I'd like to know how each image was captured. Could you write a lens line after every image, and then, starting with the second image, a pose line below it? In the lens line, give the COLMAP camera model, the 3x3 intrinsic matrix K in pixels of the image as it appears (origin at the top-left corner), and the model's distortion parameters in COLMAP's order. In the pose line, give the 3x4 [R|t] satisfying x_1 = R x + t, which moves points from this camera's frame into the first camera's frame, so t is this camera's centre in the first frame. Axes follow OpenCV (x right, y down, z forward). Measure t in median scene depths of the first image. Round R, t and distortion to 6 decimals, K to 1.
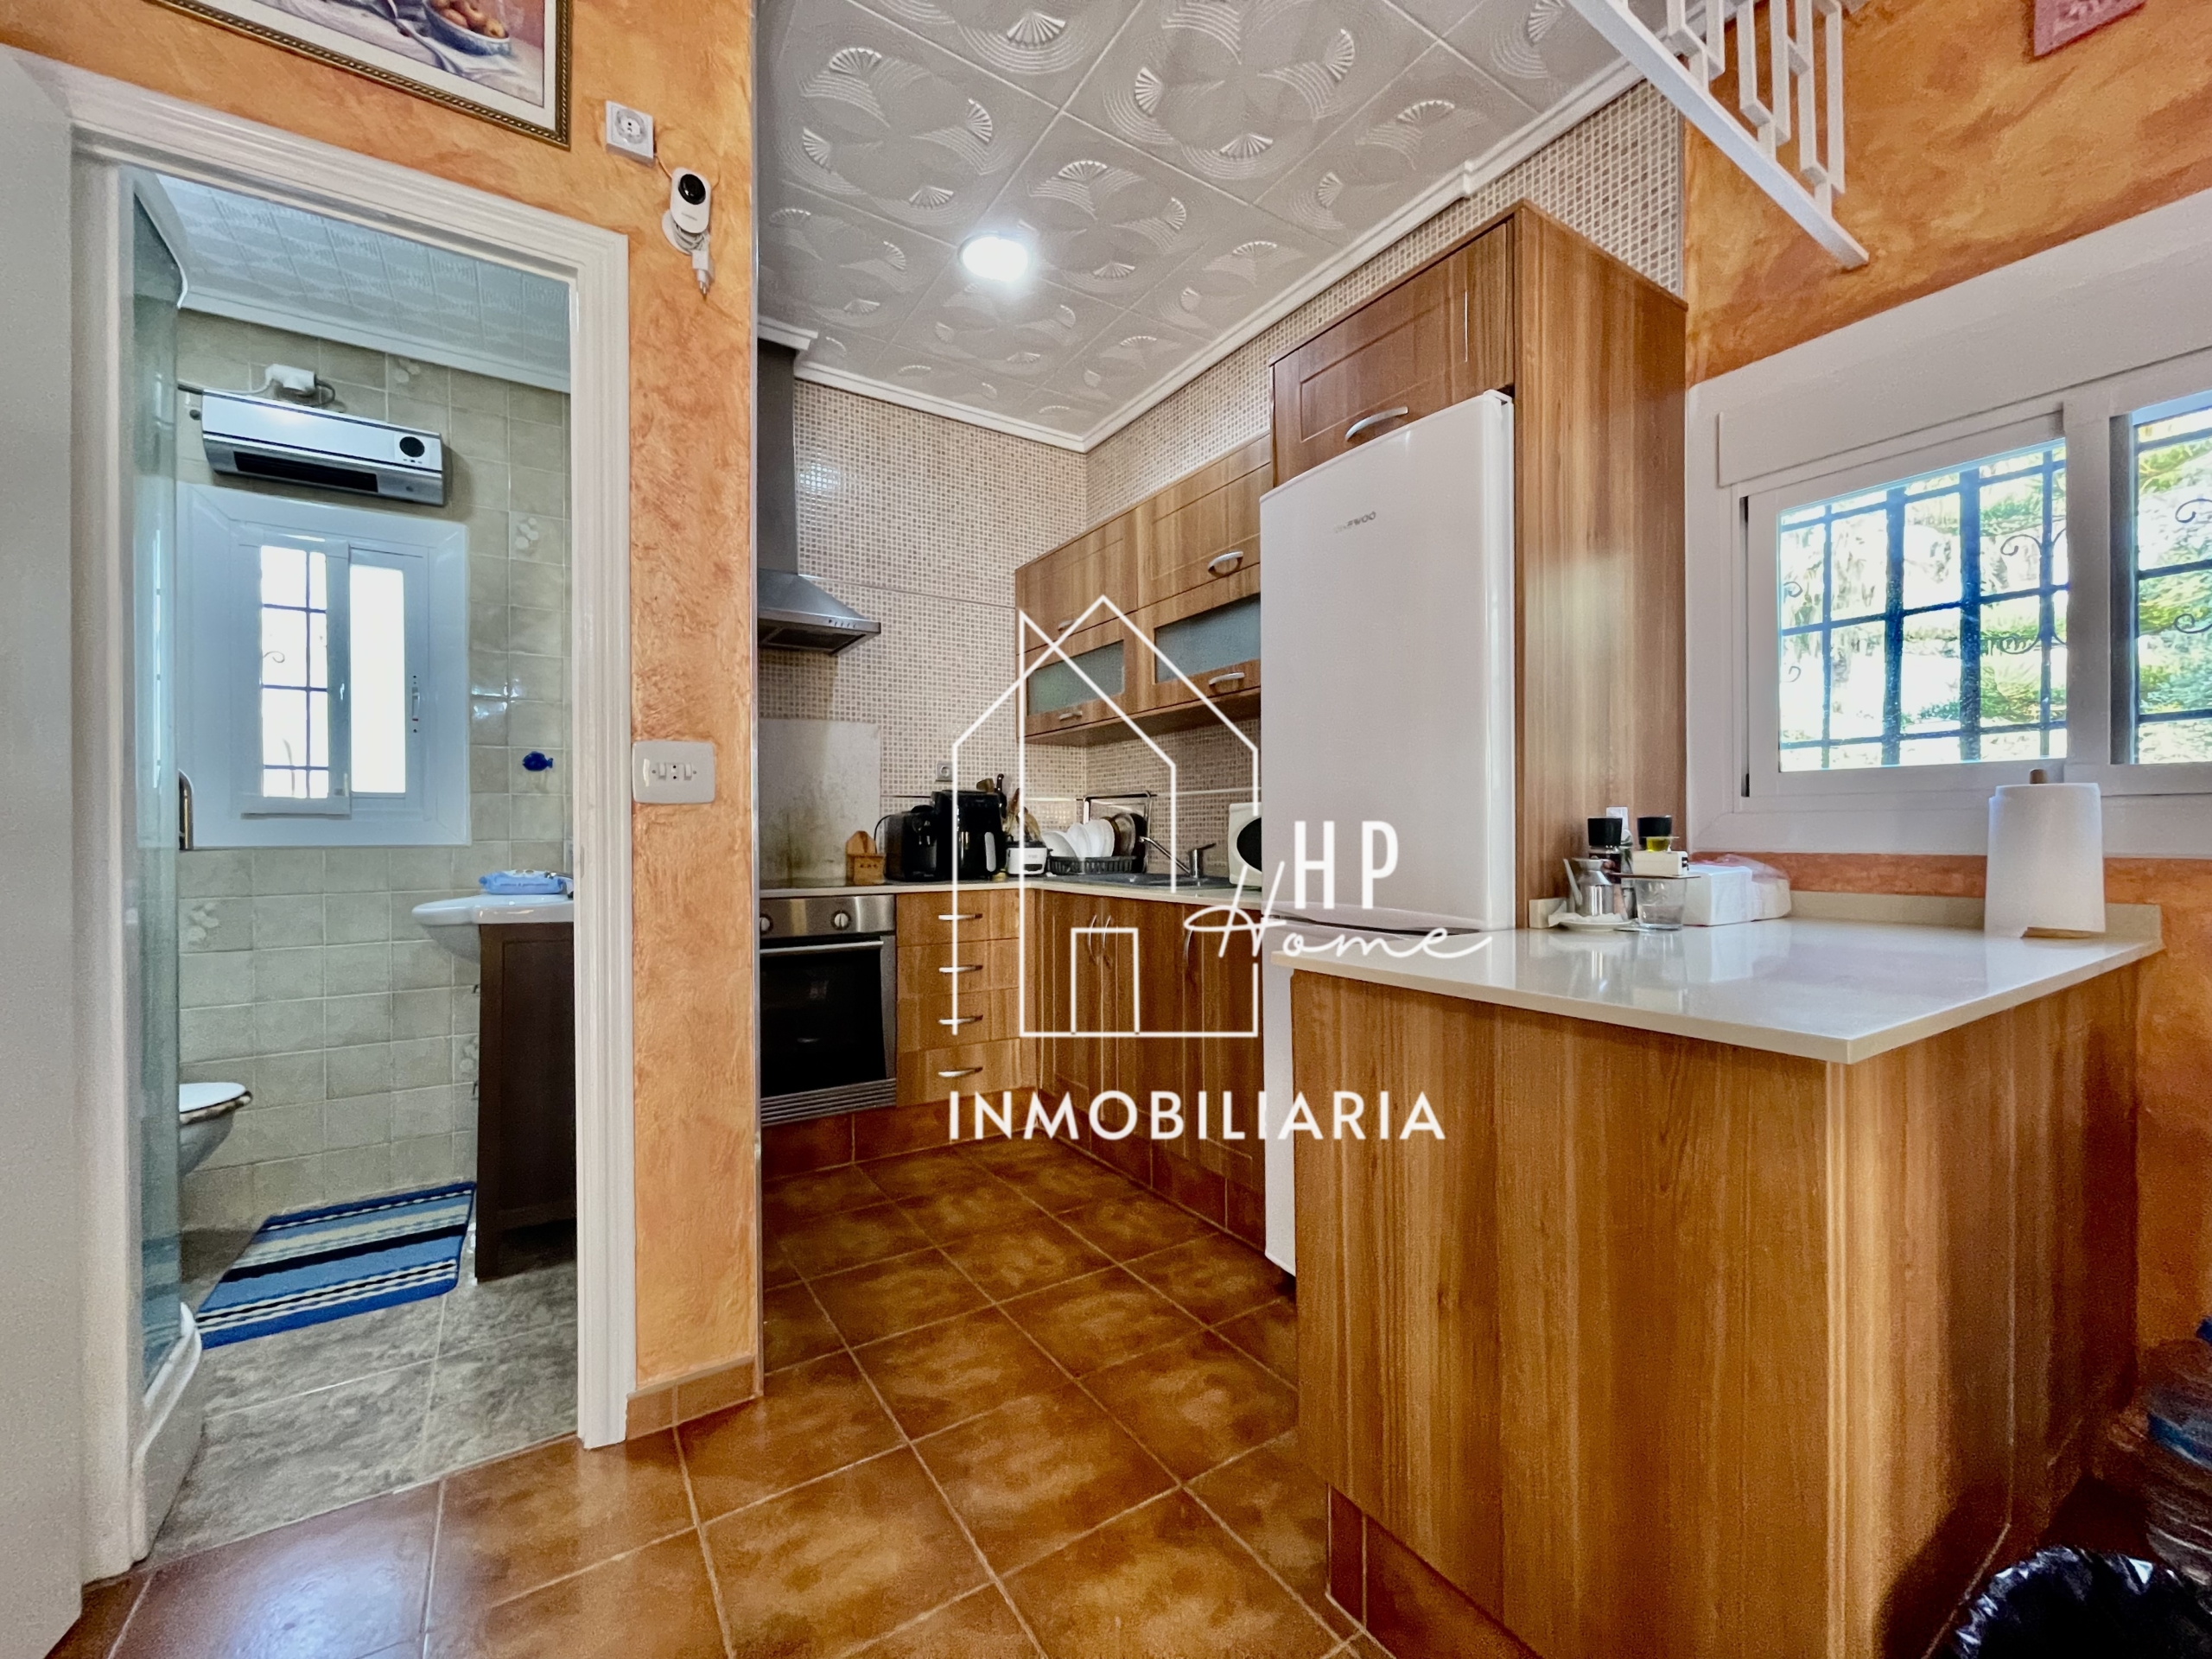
lens RADIAL K [[897.7, 0, 1105.2], [0, 897.7, 825.0], [0, 0, 1]] dist [0.010246, -0.002734]
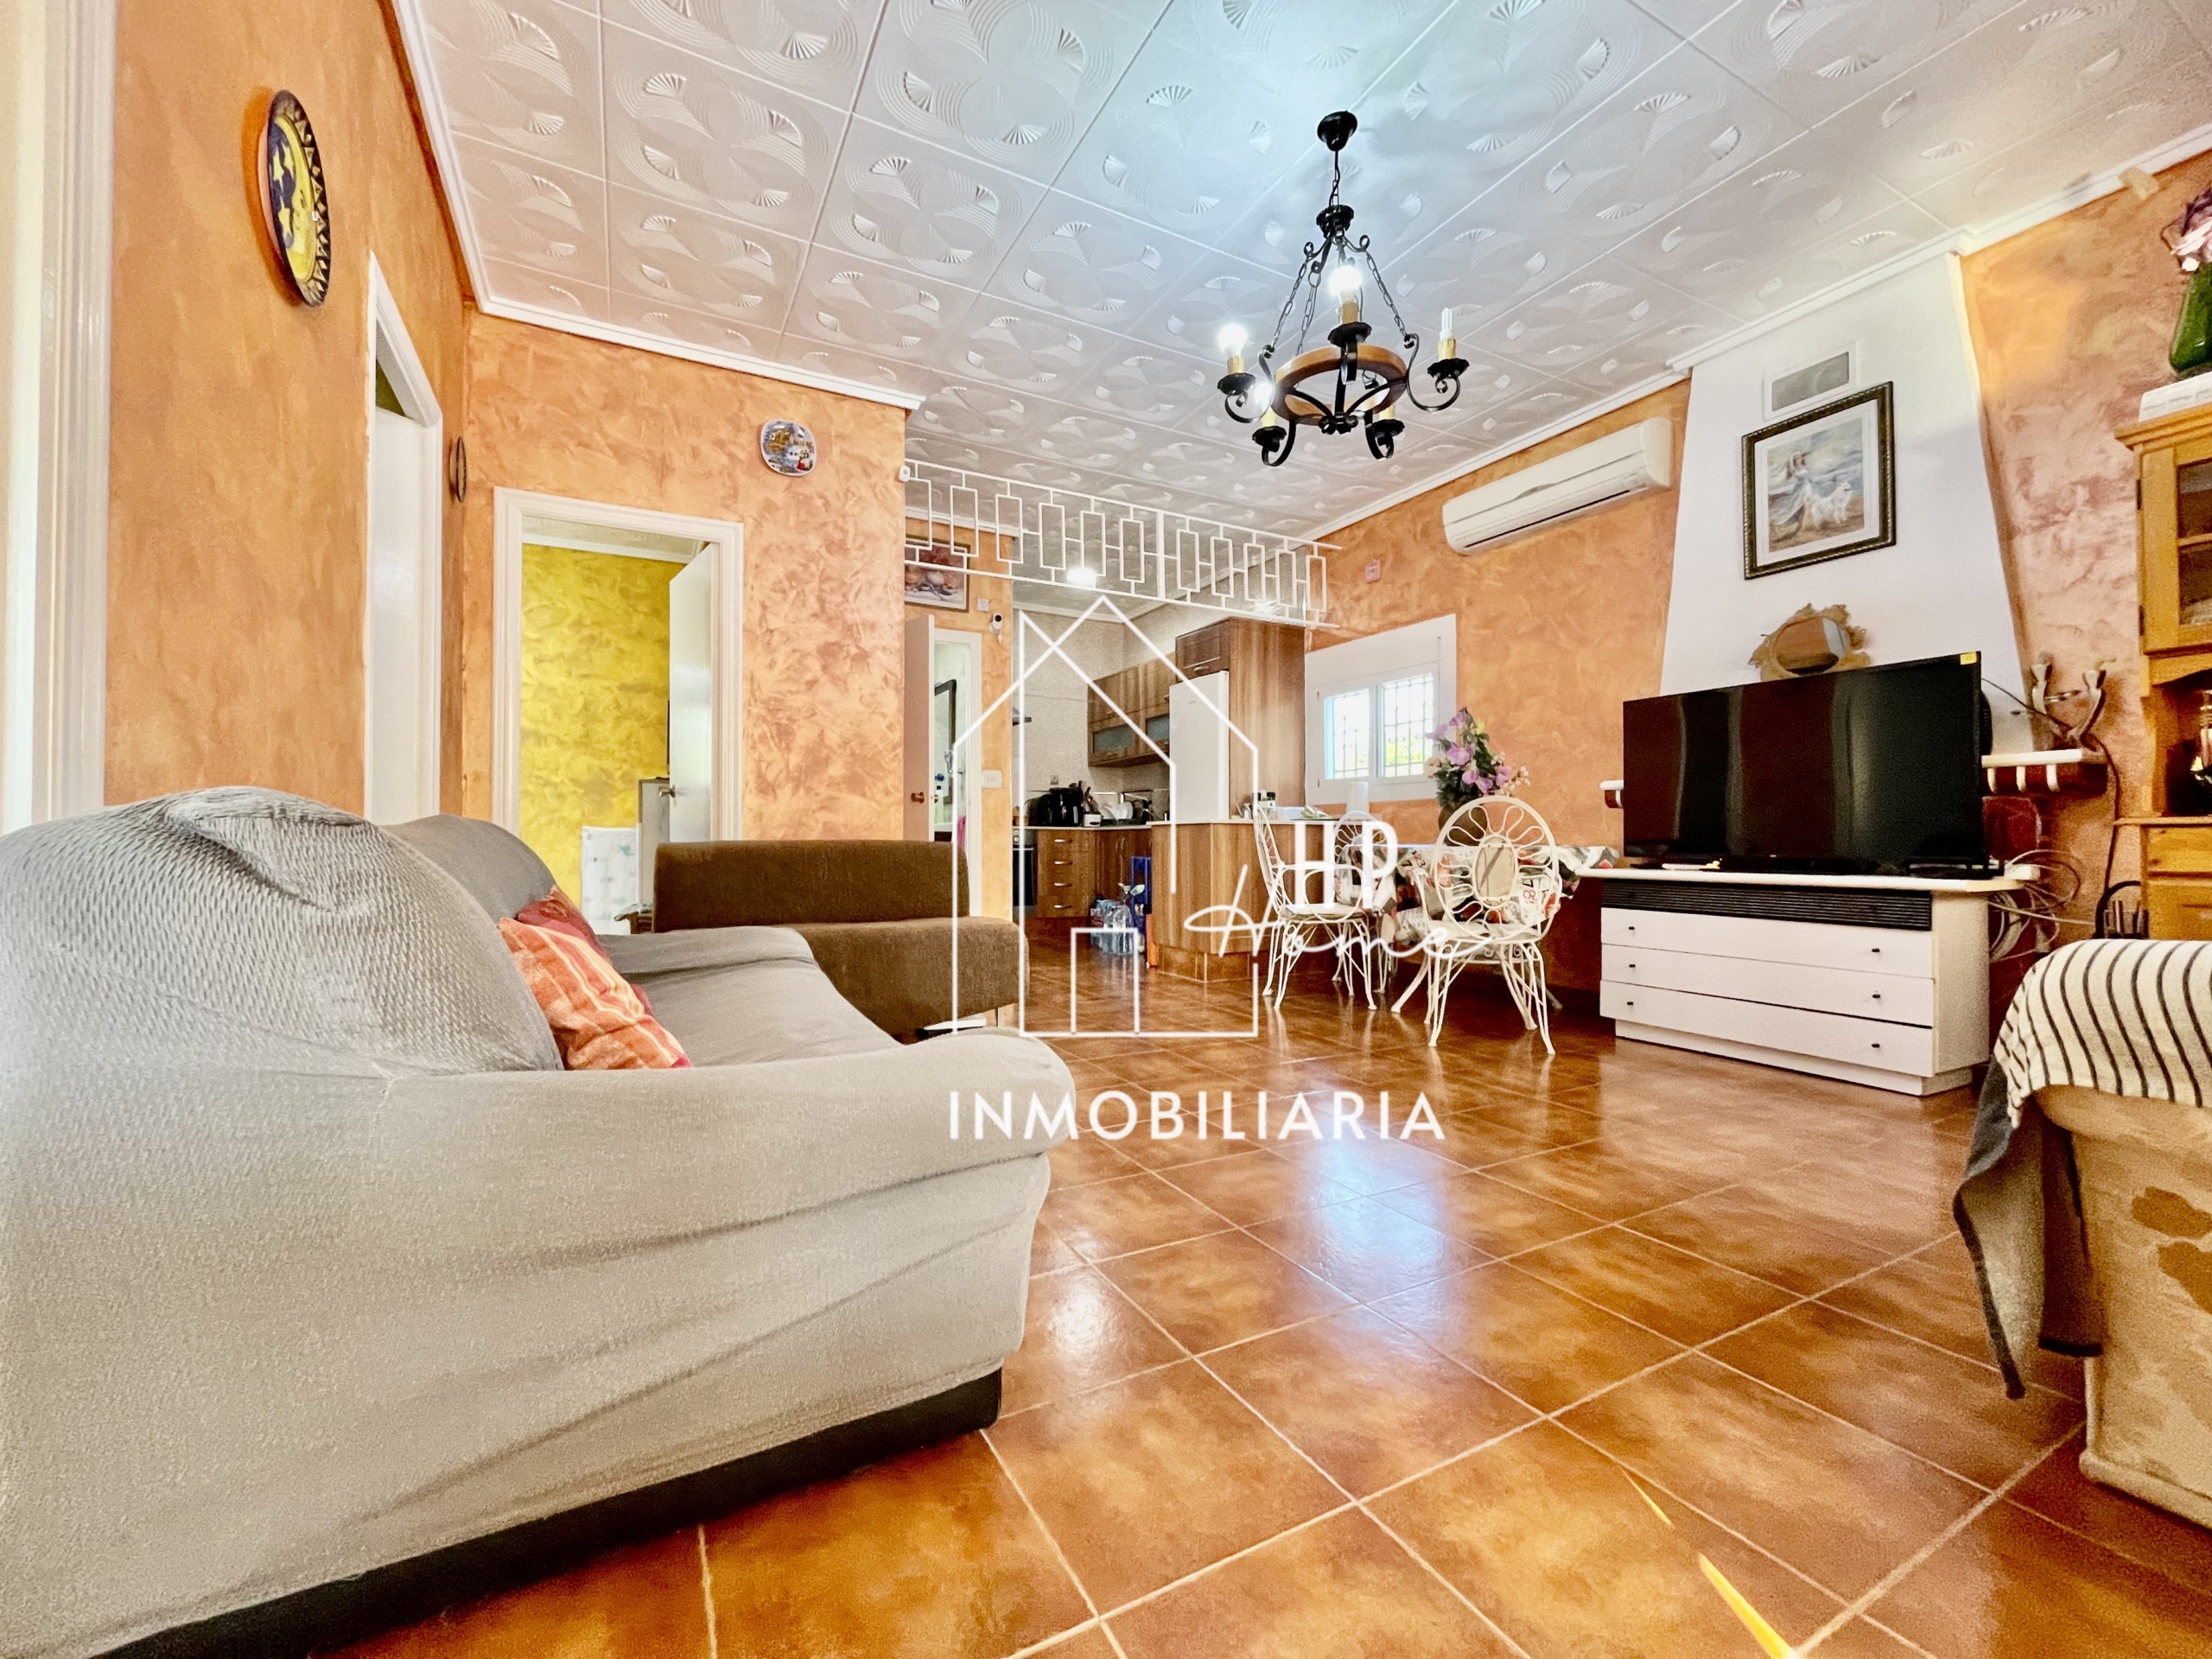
lens RADIAL K [[897.7, 0, 1109.5], [0, 897.7, 828.1], [0, 0, 1]] dist [0.010246, -0.002734]
pose [[0.996863, 0.006699, -0.078867, 0.164167], [-0.007060, 0.999966, -0.004296, 0.088024], [0.078836, 0.004839, 0.996876, -1.510607]]
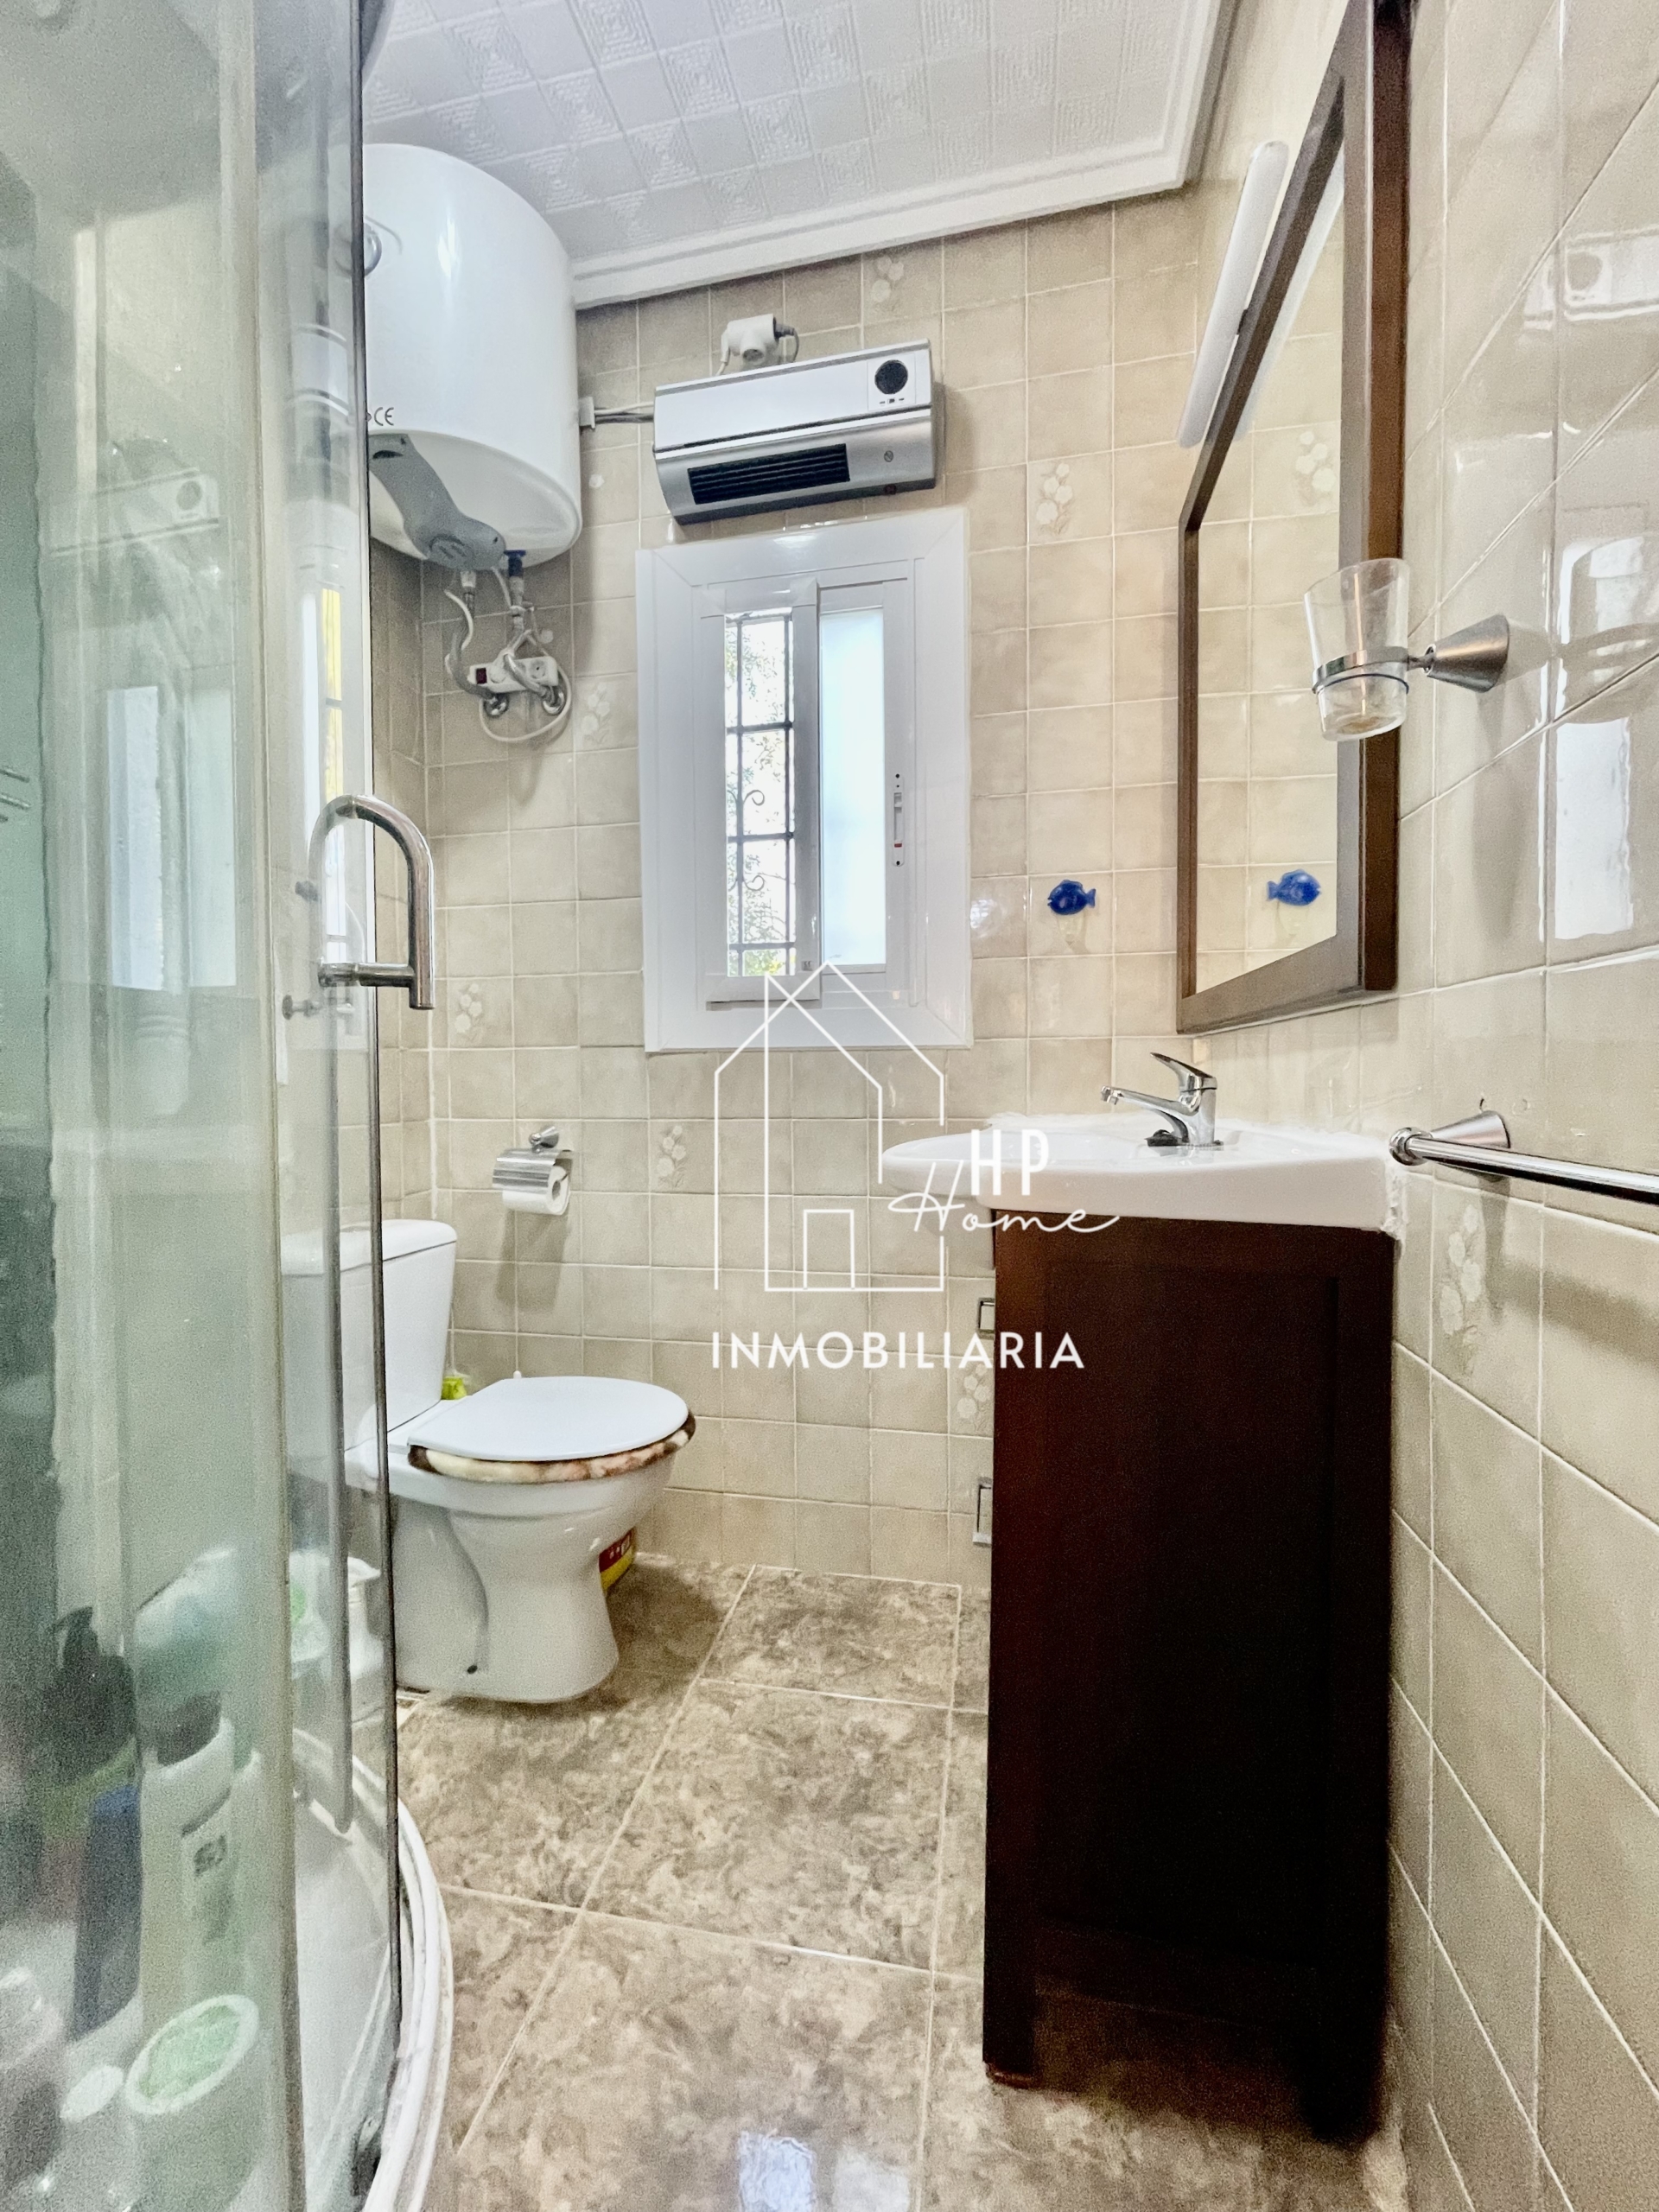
lens RADIAL K [[897.7, 0, 839.6], [0, 897.7, 1087.2], [0, 0, 1]] dist [0.010246, -0.002734]
pose [[0.709923, 0.010825, -0.704196, -0.188052], [0.009307, 0.999650, 0.024750, 0.018453], [0.704218, -0.024124, 0.709574, 0.278209]]
